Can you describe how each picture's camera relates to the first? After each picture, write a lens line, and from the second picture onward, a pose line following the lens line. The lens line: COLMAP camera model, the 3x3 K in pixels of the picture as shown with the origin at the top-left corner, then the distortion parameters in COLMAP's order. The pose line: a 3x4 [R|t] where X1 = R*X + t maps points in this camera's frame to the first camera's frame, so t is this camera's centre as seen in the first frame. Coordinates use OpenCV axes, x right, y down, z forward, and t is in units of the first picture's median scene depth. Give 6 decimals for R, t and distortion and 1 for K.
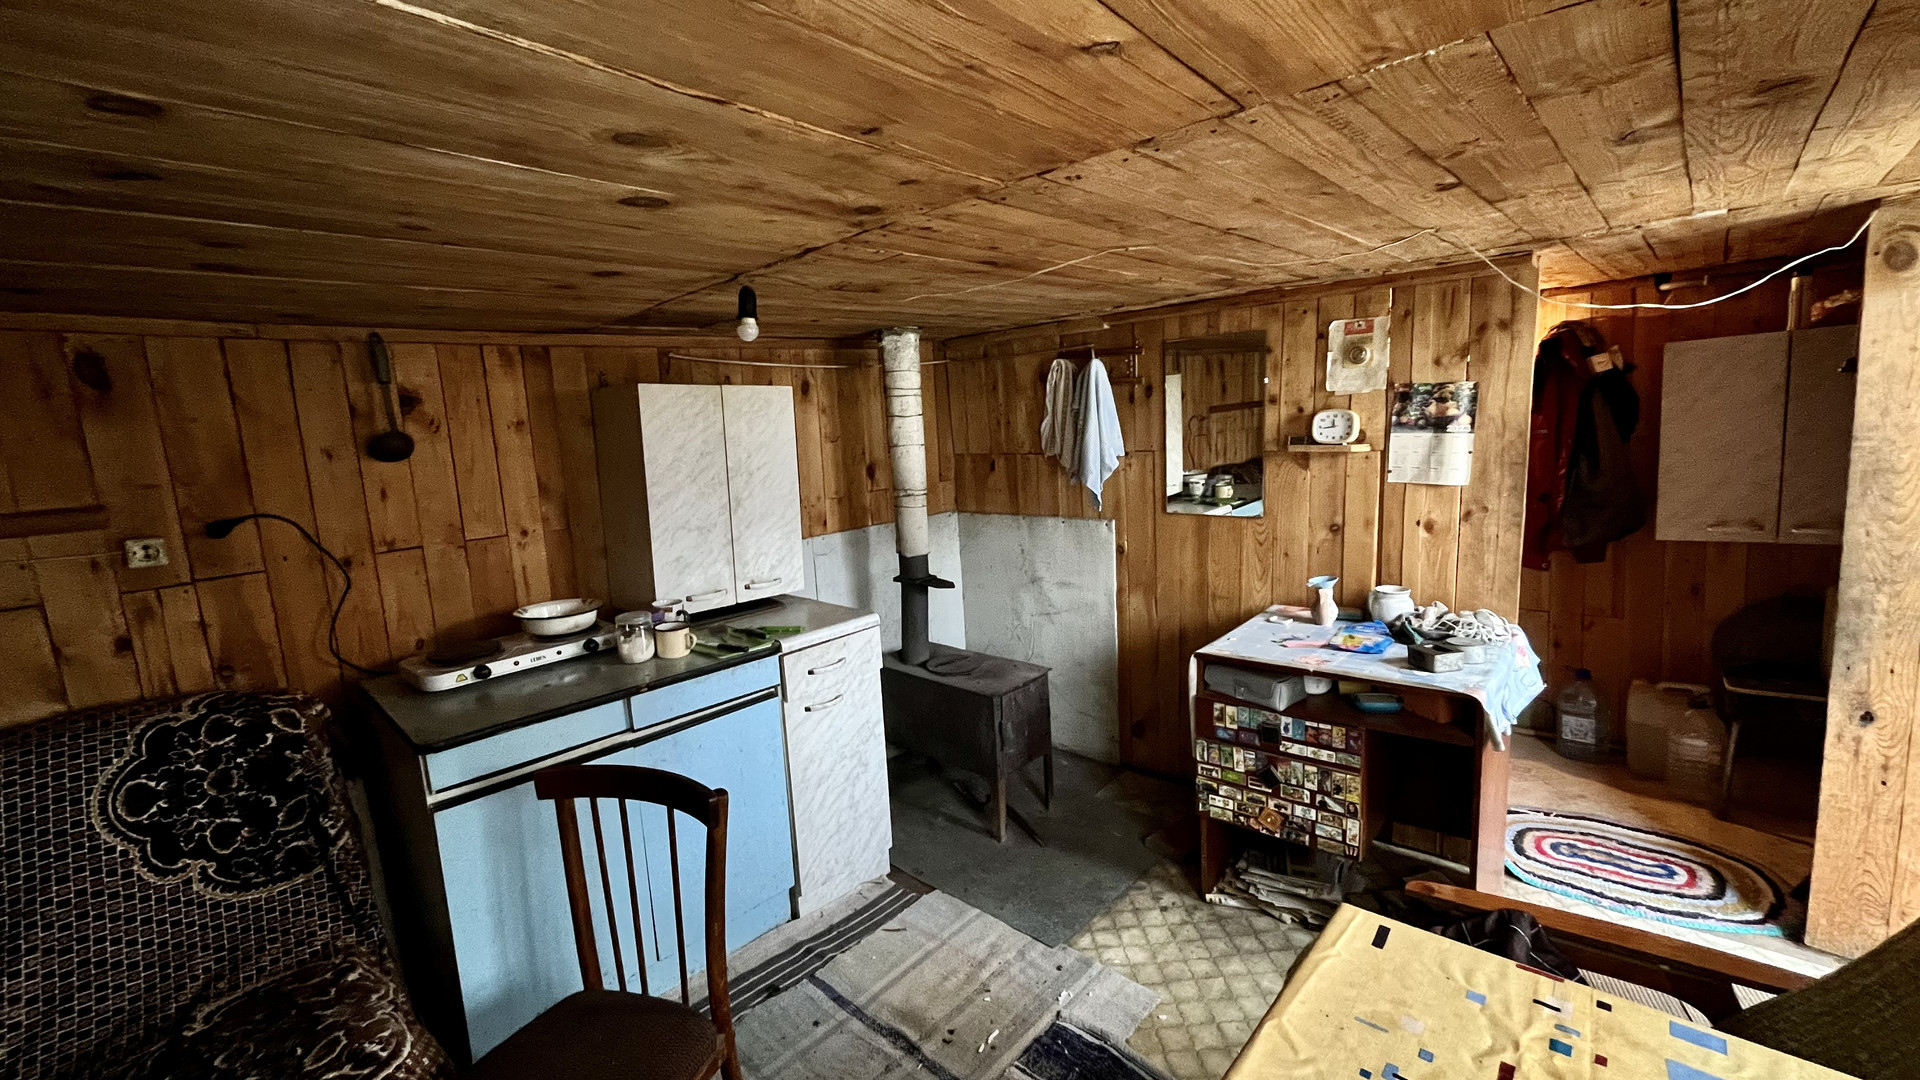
lens RADIAL K [[781.3, 0, 952.3], [0, 781.3, 534.6], [0, 0, 1]] dist [-0.004529, -0.000501]
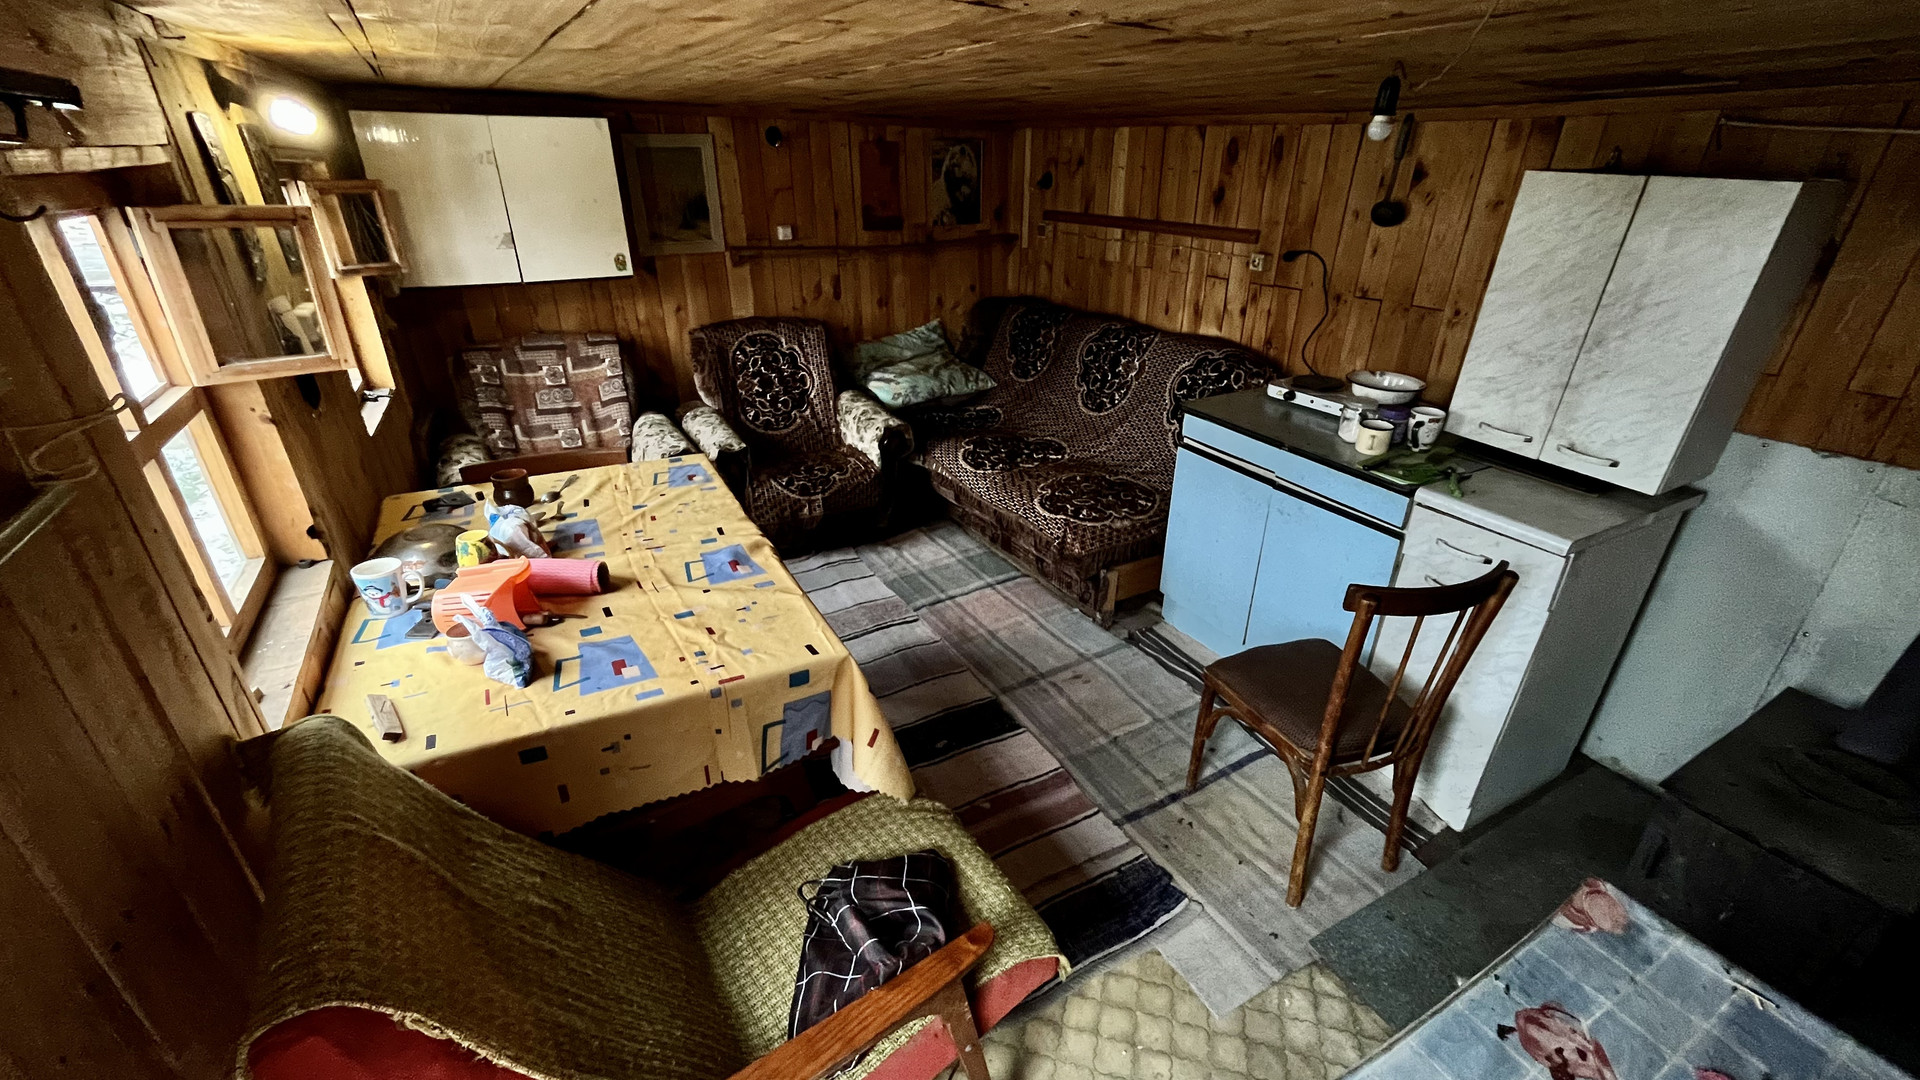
lens RADIAL K [[781.3, 0, 950.0], [0, 781.3, 540.6], [0, 0, 1]] dist [-0.004529, -0.000501]
pose [[-0.311097, 0.463038, -0.829949, 1.533301], [-0.135688, 0.842696, 0.521011, -0.442882], [0.940642, 0.274699, -0.199331, 1.420906]]
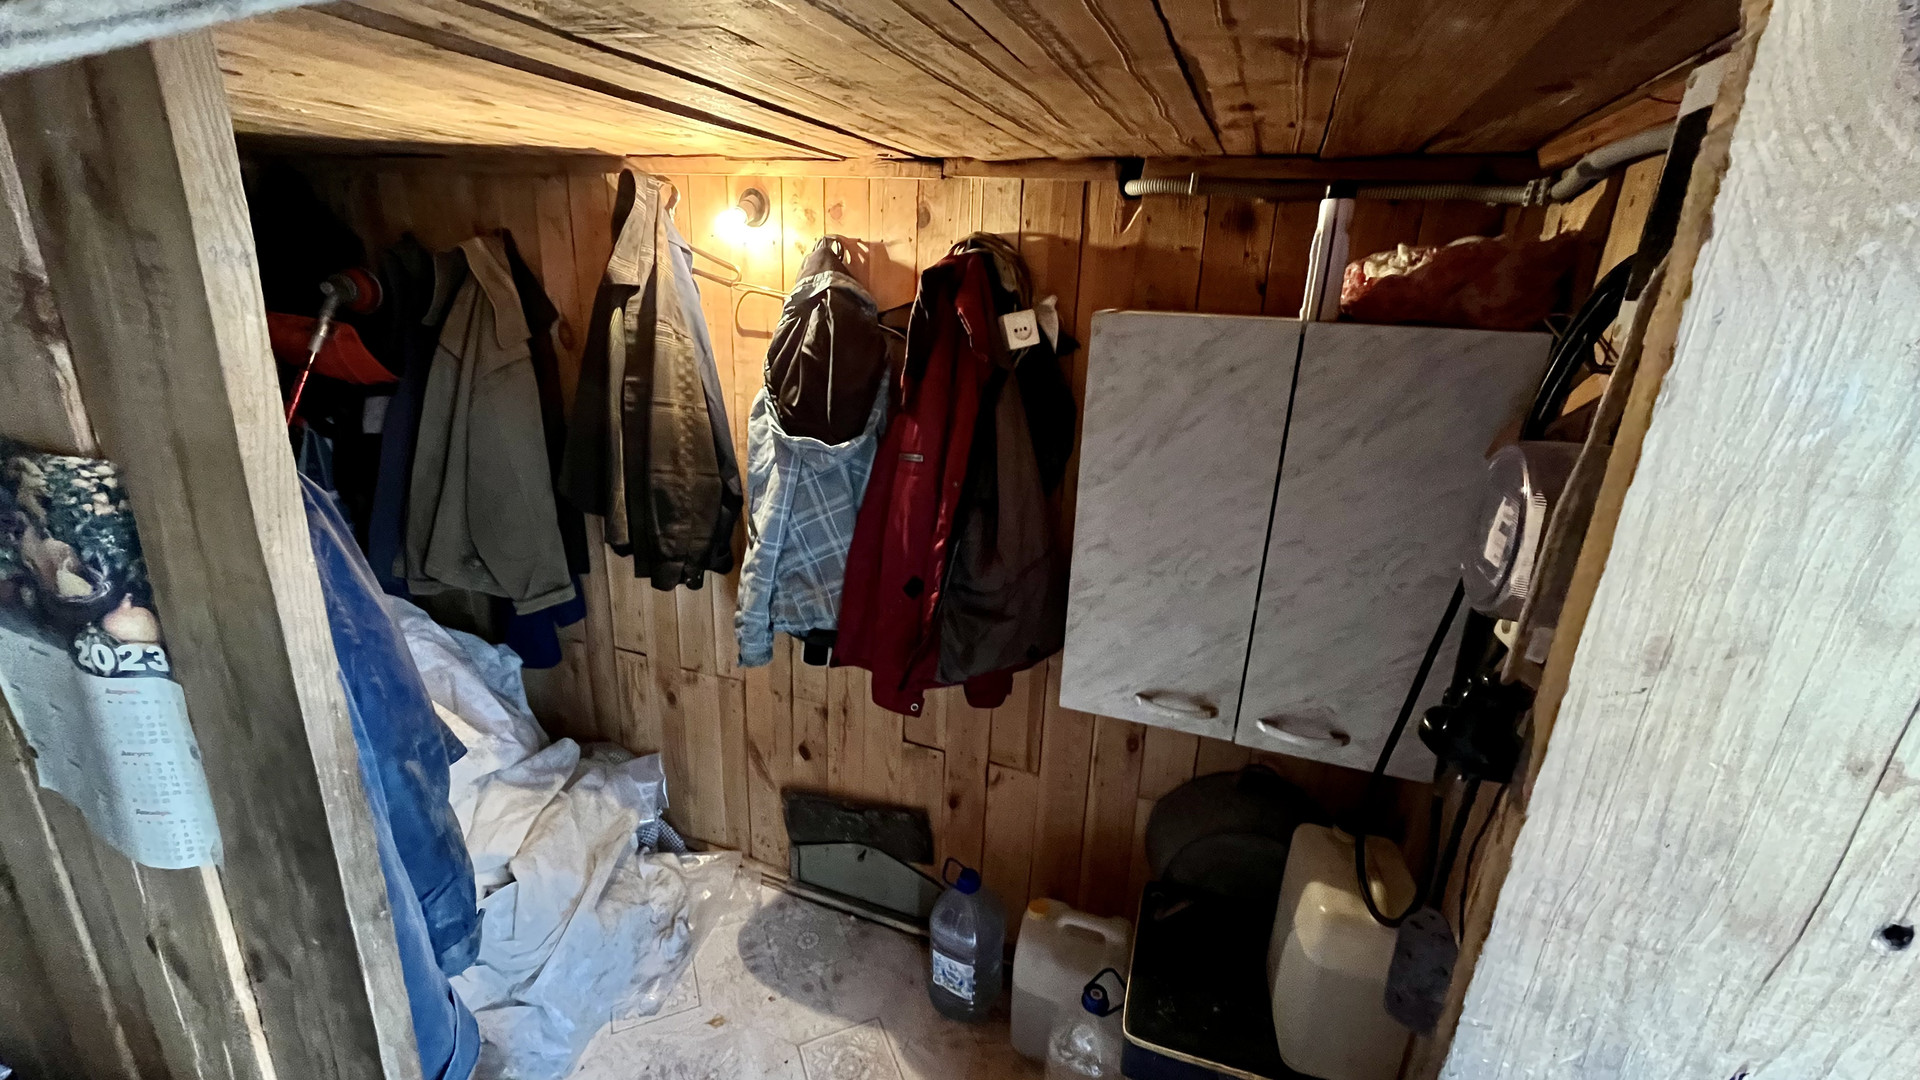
lens RADIAL K [[781.3, 0, 957.9], [0, 781.3, 536.7], [0, 0, 1]] dist [-0.004529, -0.000501]
pose [[0.915890, -0.014413, 0.401170, 0.585547], [-0.053933, 0.985877, 0.158551, -0.164844], [-0.397790, -0.166852, 0.902177, 0.534569]]
